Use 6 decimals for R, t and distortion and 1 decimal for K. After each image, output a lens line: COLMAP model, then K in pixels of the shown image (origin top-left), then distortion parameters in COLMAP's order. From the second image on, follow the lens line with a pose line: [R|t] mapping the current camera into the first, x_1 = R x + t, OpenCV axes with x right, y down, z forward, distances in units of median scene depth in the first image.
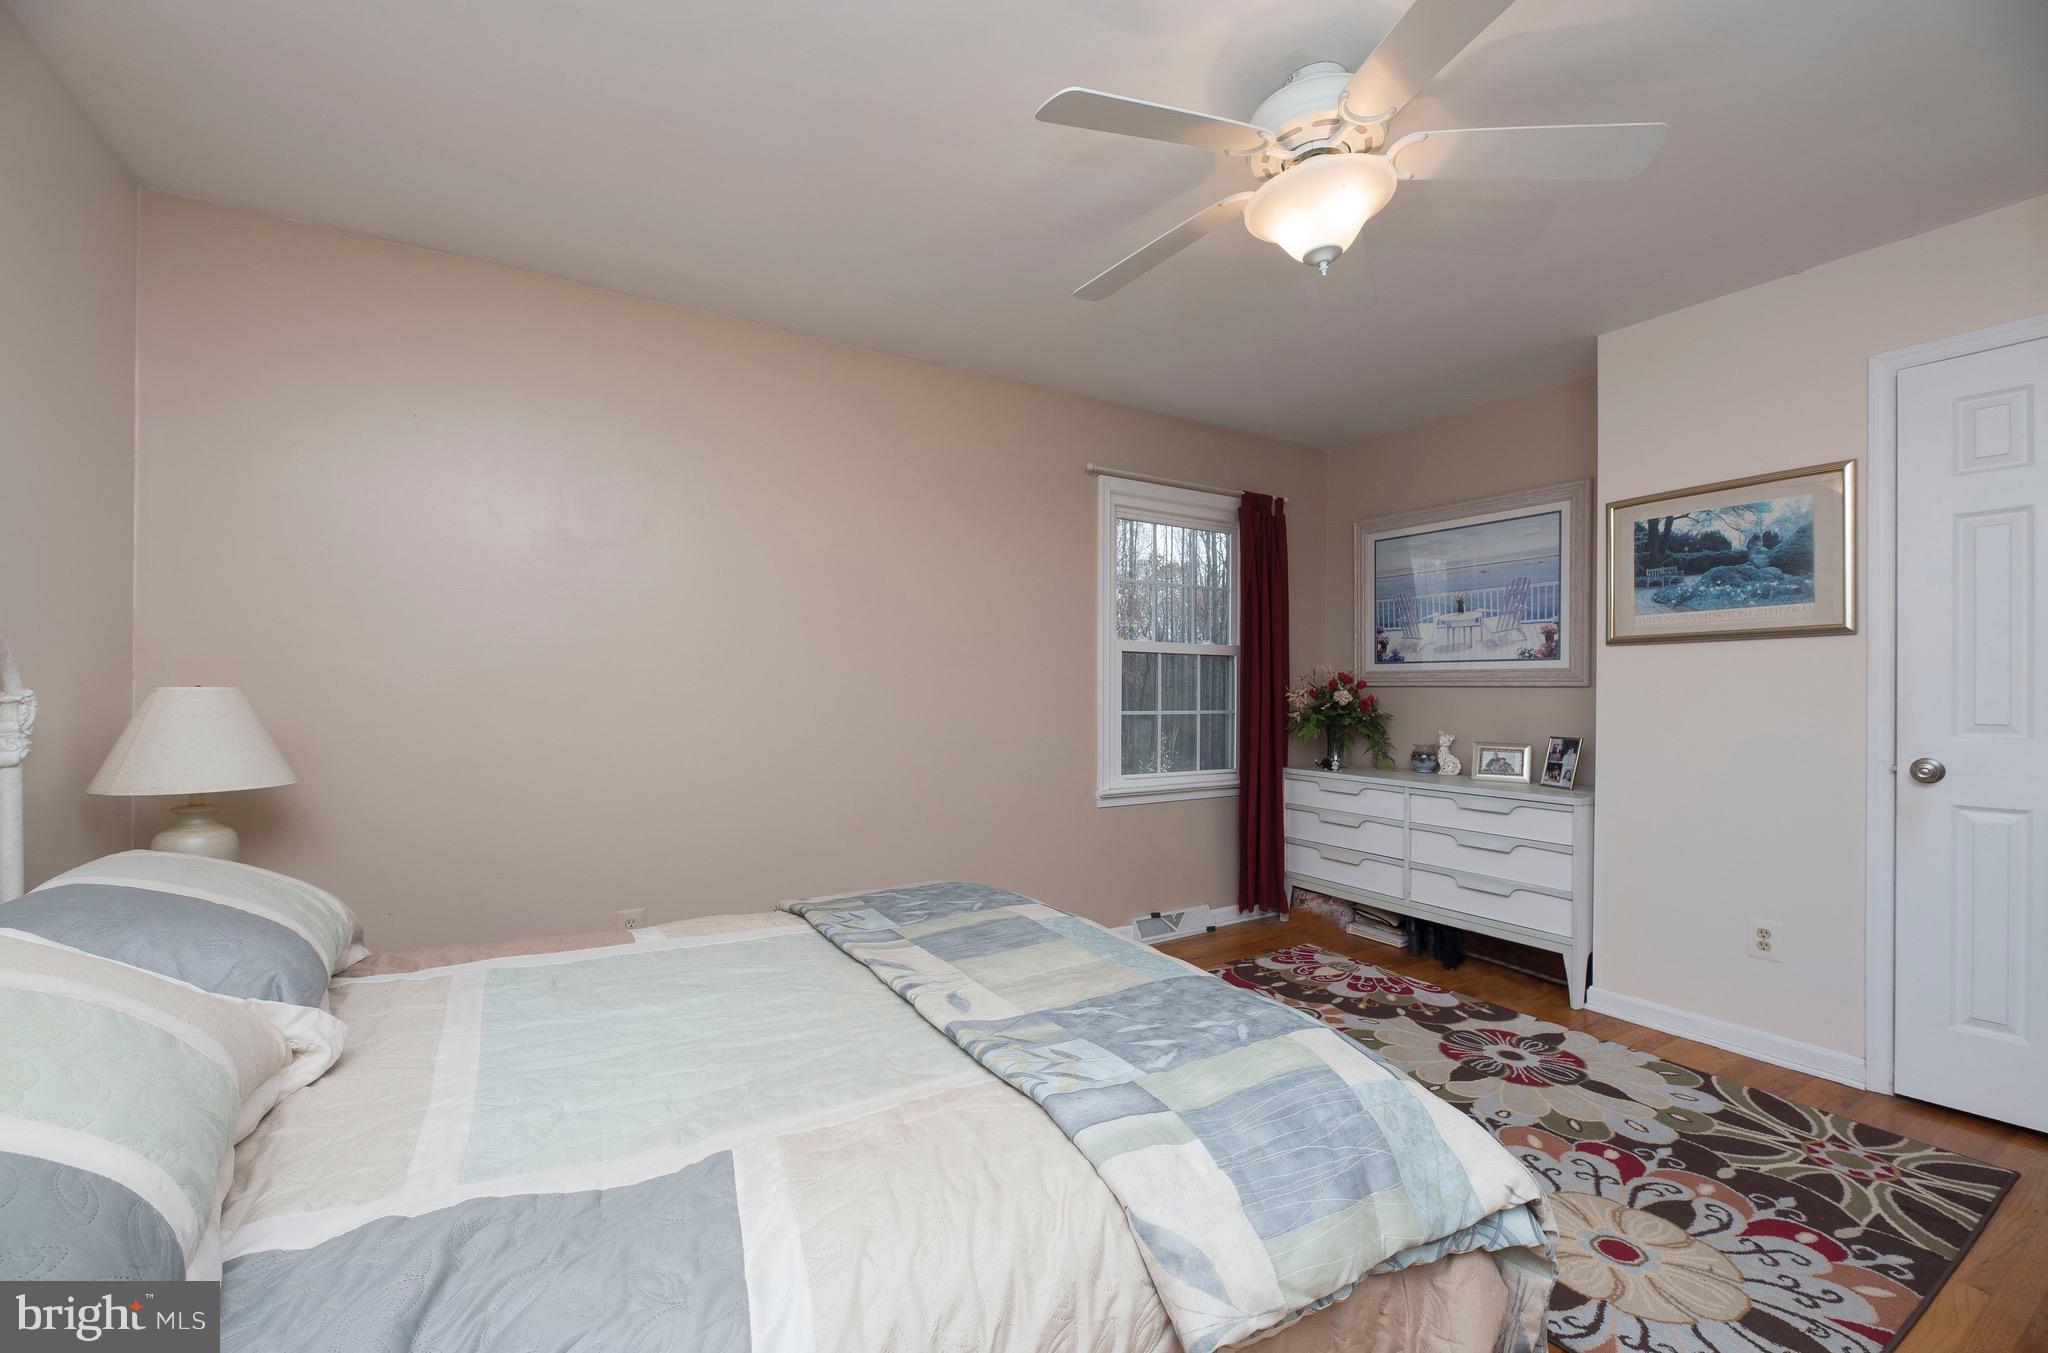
lens RADIAL K [[845.2, 0, 1019.0], [0, 845.2, 692.9], [0, 0, 1]] dist [-0.006935, -0.000479]
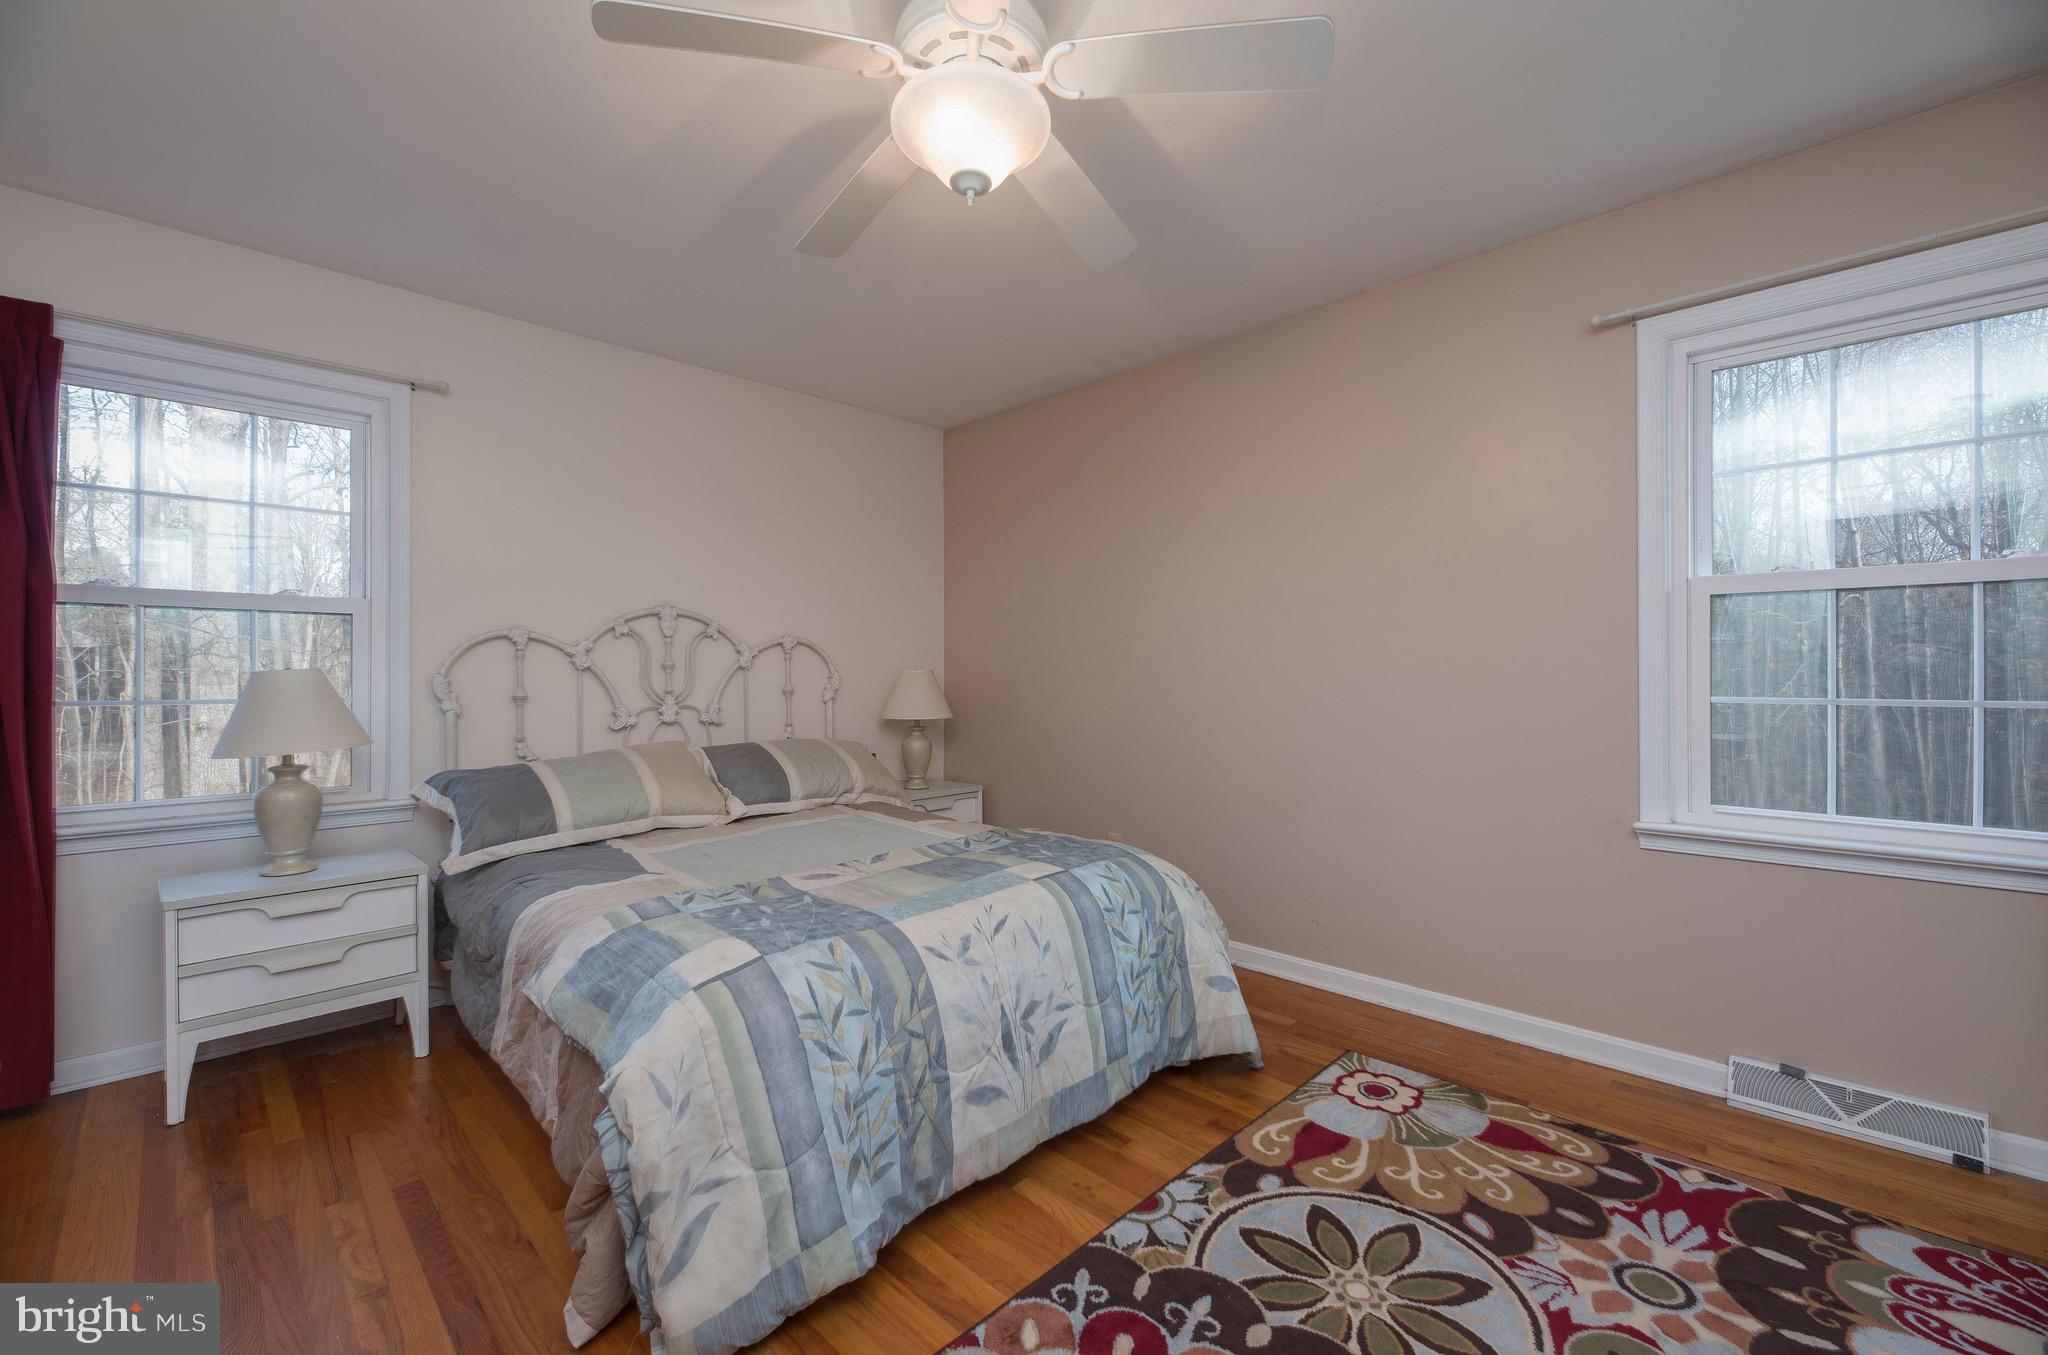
lens RADIAL K [[845.2, 0, 1015.5], [0, 845.2, 671.4], [0, 0, 1]] dist [-0.006935, -0.000479]
pose [[0.235516, -0.004815, -0.971859, 0.636878], [0.004679, 0.999982, -0.003820, 0.004548], [0.971859, -0.003648, 0.235534, 0.429127]]
